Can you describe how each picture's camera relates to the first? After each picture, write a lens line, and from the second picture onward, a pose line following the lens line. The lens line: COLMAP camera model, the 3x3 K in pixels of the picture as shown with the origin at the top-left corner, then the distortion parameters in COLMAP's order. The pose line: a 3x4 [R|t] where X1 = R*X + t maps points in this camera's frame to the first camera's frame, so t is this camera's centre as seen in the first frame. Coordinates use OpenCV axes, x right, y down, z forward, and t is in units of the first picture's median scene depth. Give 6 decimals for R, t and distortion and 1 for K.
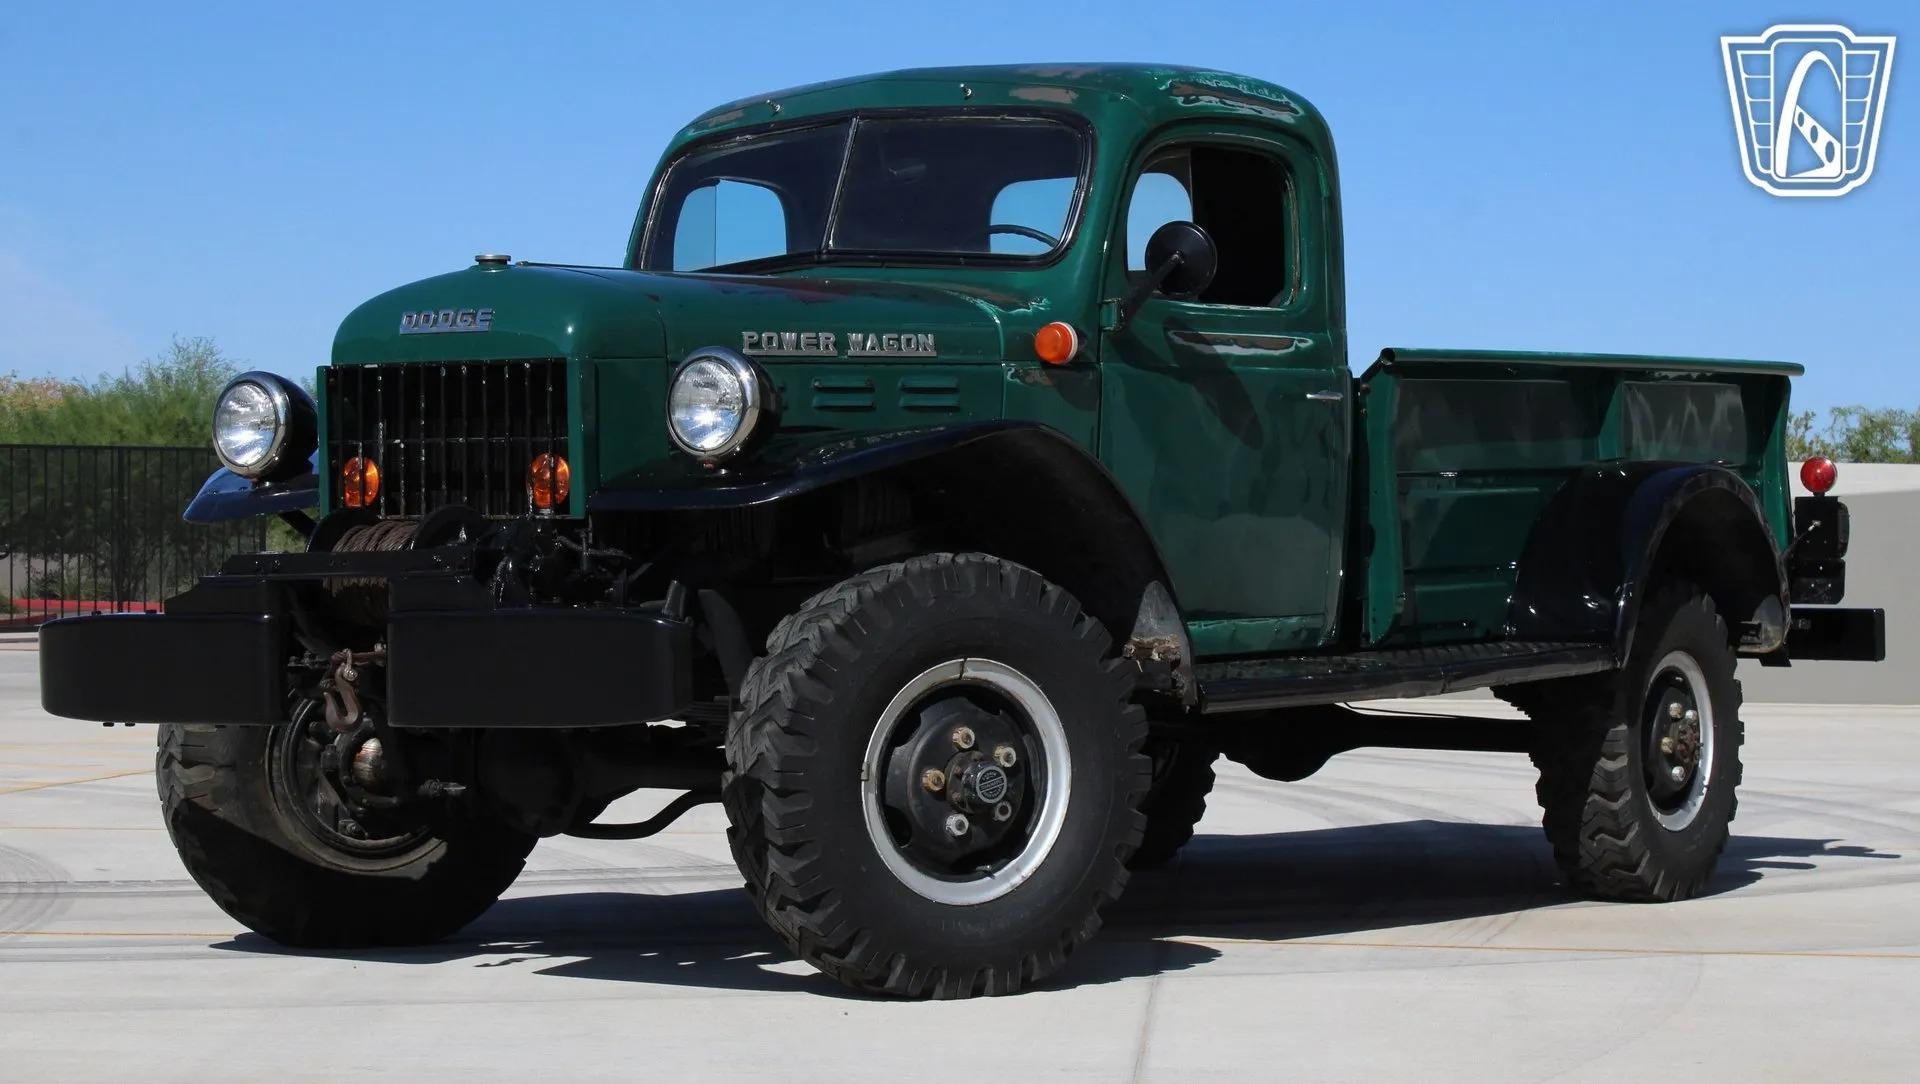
lens RADIAL K [[3769.0, 0, 955.5], [0, 3769.0, 550.3], [0, 0, 1]] dist [0.022673, 0.000000]
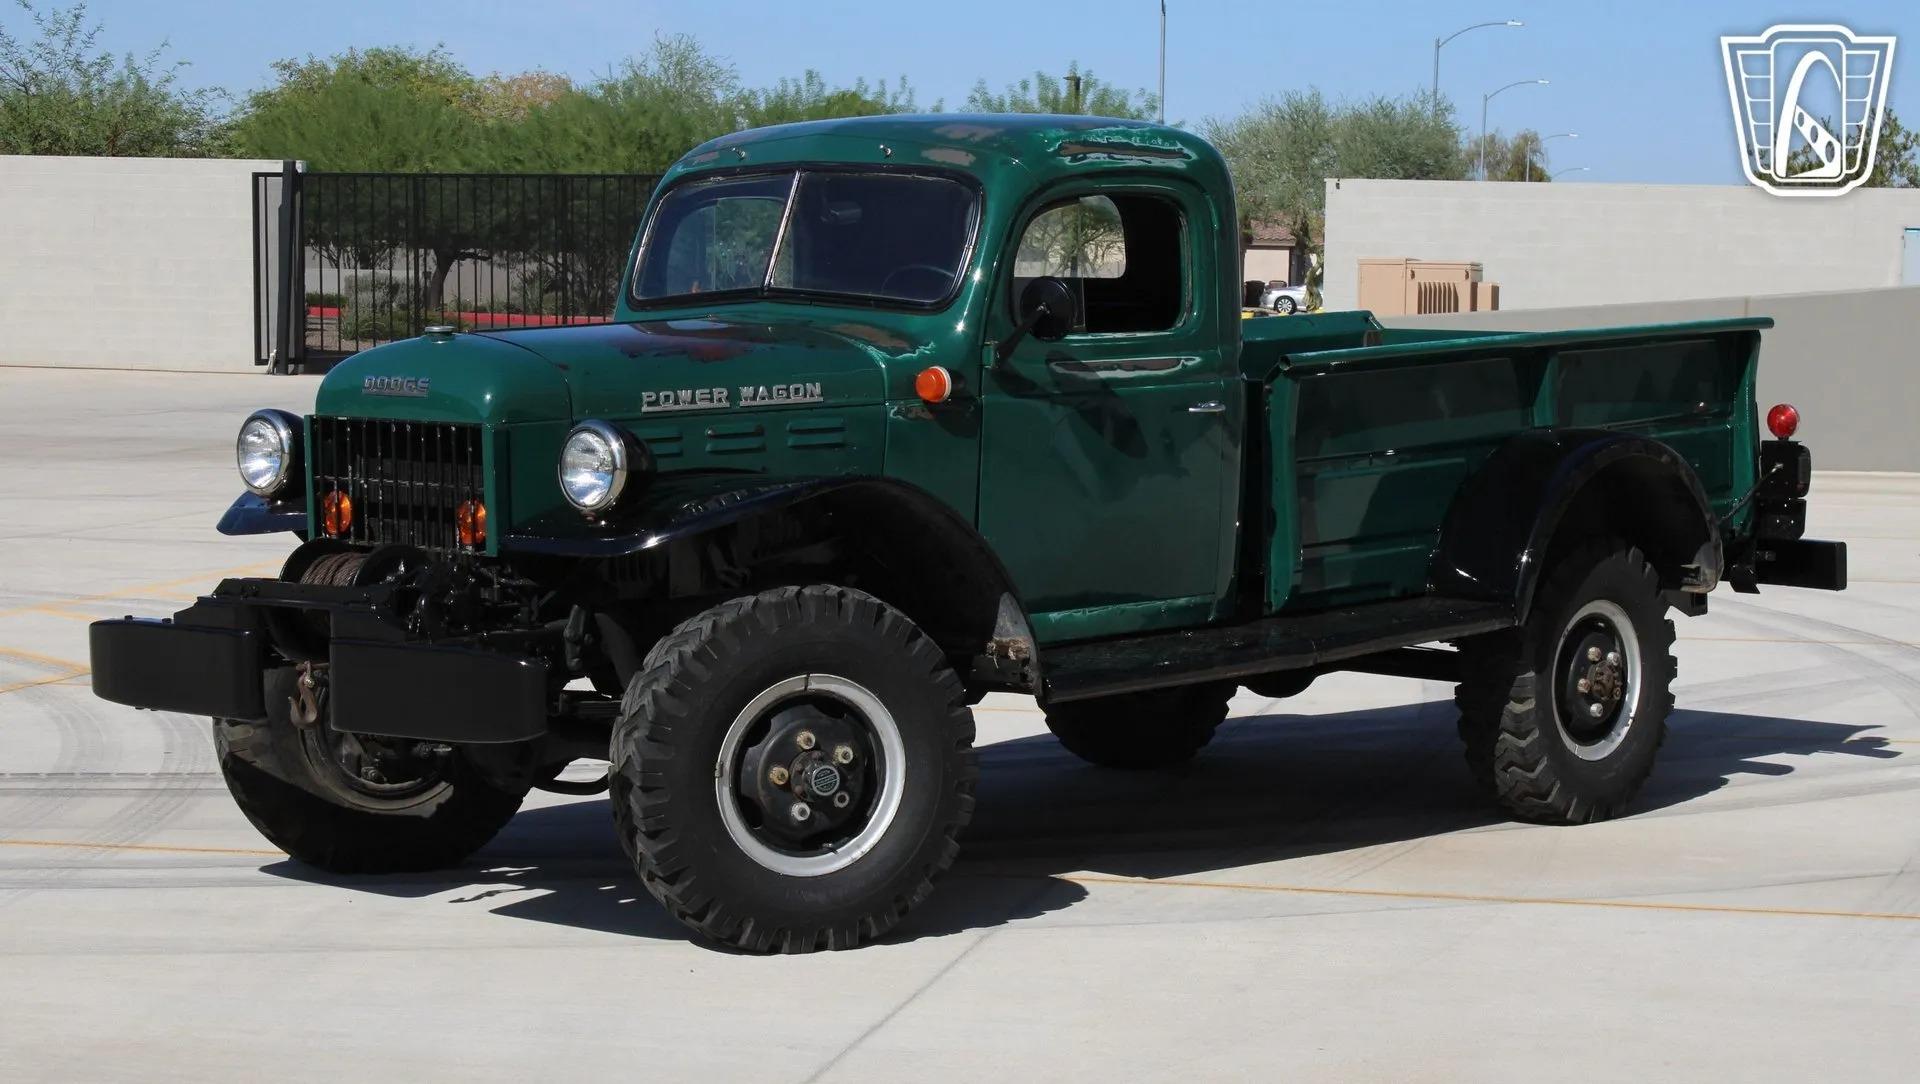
lens RADIAL K [[3891.4, 0, 972.6], [0, 3891.4, 540.3], [0, 0, 1]] dist [0.018768, 0.000000]
pose [[0.991449, 0.011032, -0.130031, 0.195591], [-0.000674, 0.996840, 0.079433, -0.102266], [0.130496, -0.078666, 0.988323, -0.199675]]
